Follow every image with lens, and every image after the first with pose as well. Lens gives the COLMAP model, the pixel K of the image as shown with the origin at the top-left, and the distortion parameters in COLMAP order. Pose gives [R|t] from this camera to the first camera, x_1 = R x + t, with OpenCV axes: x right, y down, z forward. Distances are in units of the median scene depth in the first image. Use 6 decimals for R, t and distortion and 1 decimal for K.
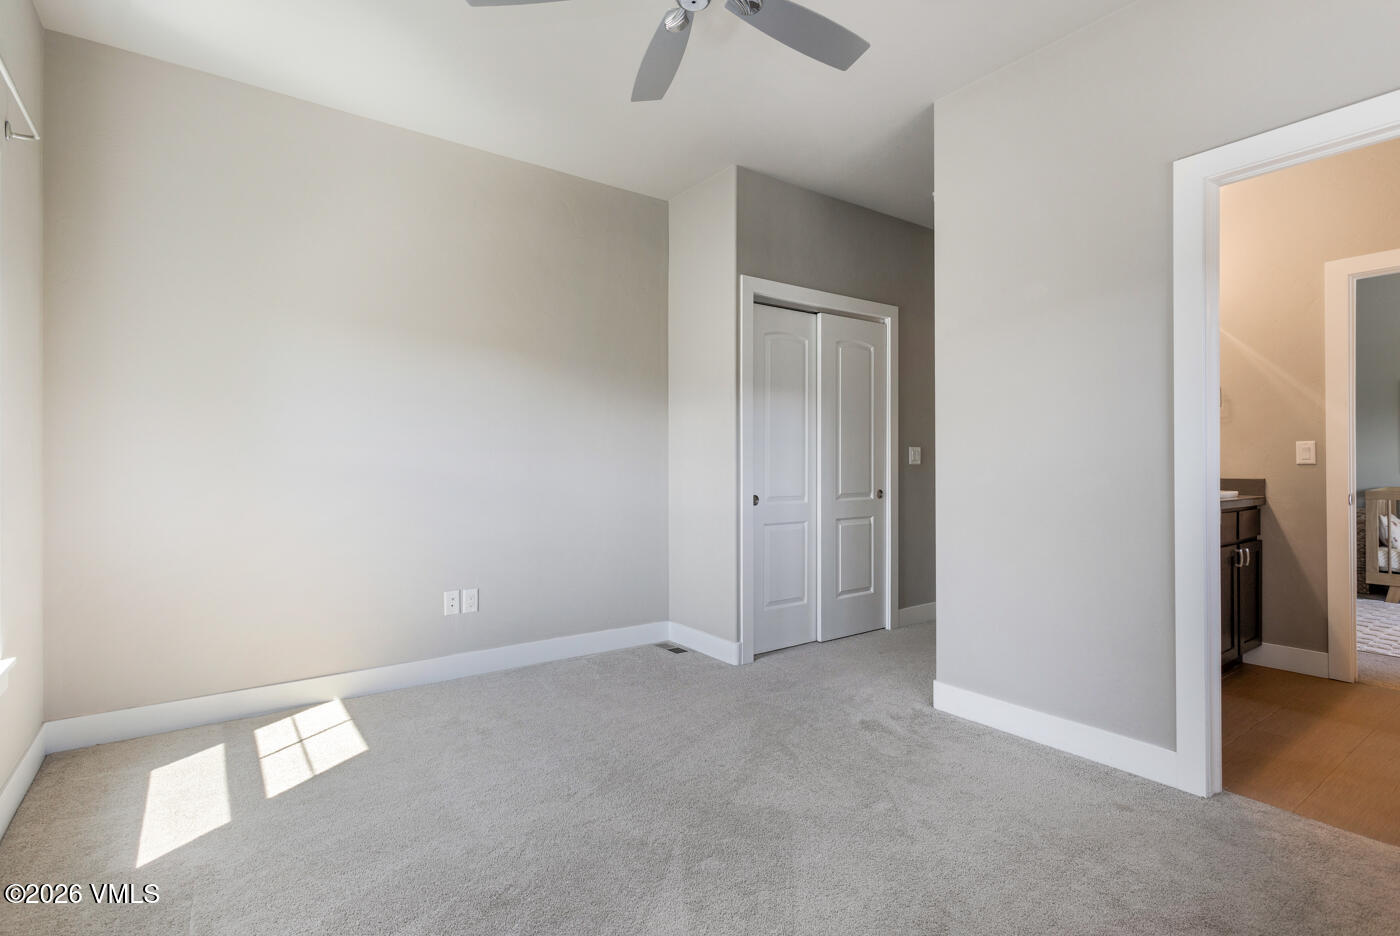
lens RADIAL K [[712.8, 0, 688.1], [0, 712.8, 466.4], [0, 0, 1]] dist [0.001432, 0.005673]
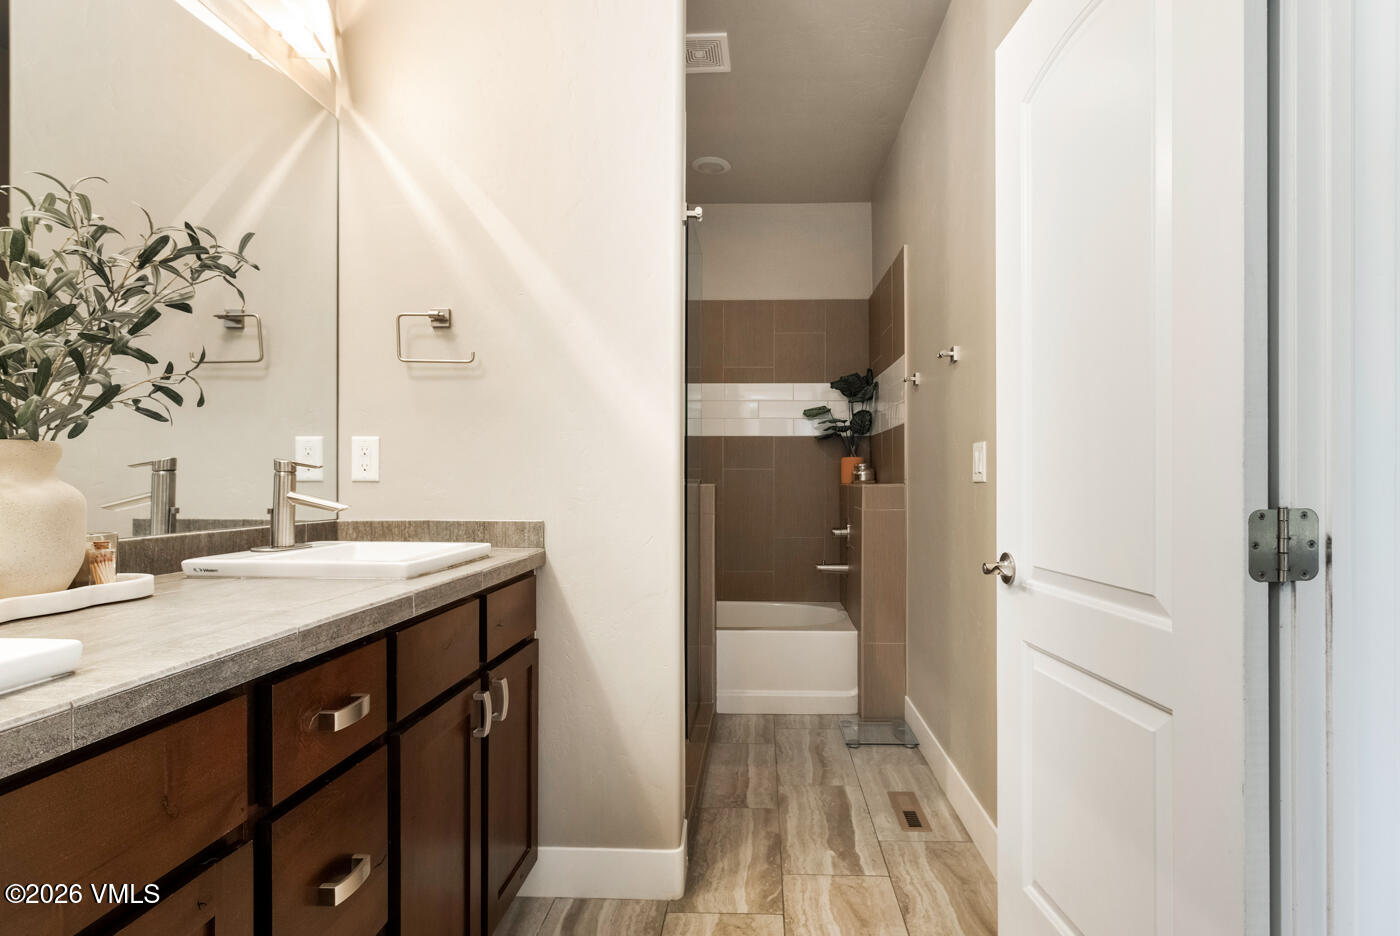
lens RADIAL K [[746.8, 0, 762.7], [0, 746.8, 487.4], [0, 0, 1]] dist [0.002754, 0.003274]
pose [[0.605529, -0.006032, 0.795800, 0.498406], [0.002089, 0.999980, 0.005990, -0.002875], [-0.795820, -0.001965, 0.605530, 0.580151]]
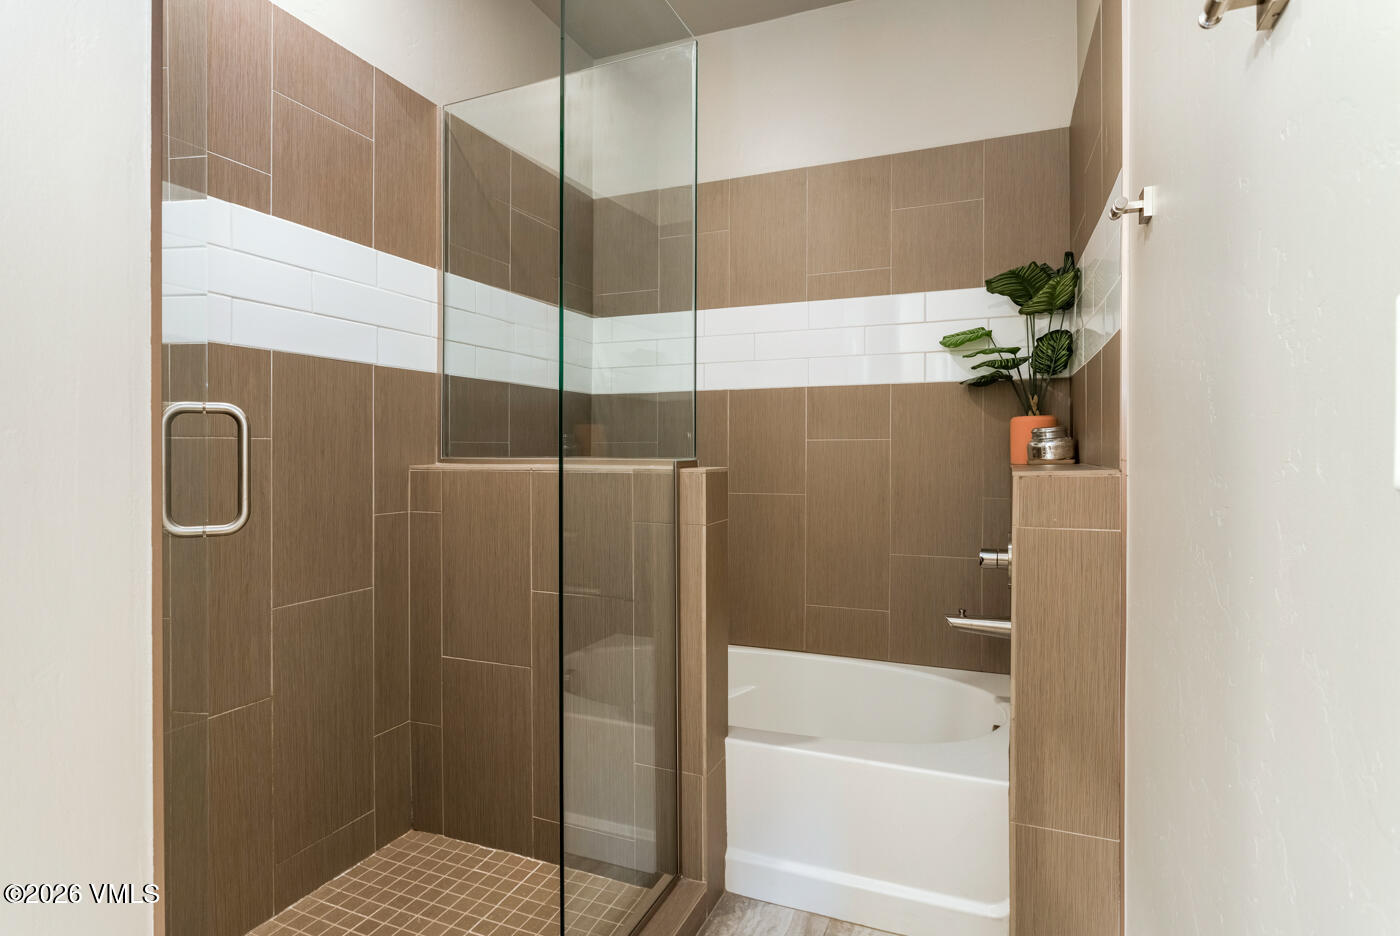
lens RADIAL K [[737.1, 0, 703.7], [0, 737.1, 465.2], [0, 0, 1]] dist [-0.029533, 0.016983]
pose [[0.863141, -0.002427, 0.504957, 0.943197], [0.000857, 0.999994, 0.003341, -0.003530], [-0.504962, -0.002451, 0.863138, 0.772657]]
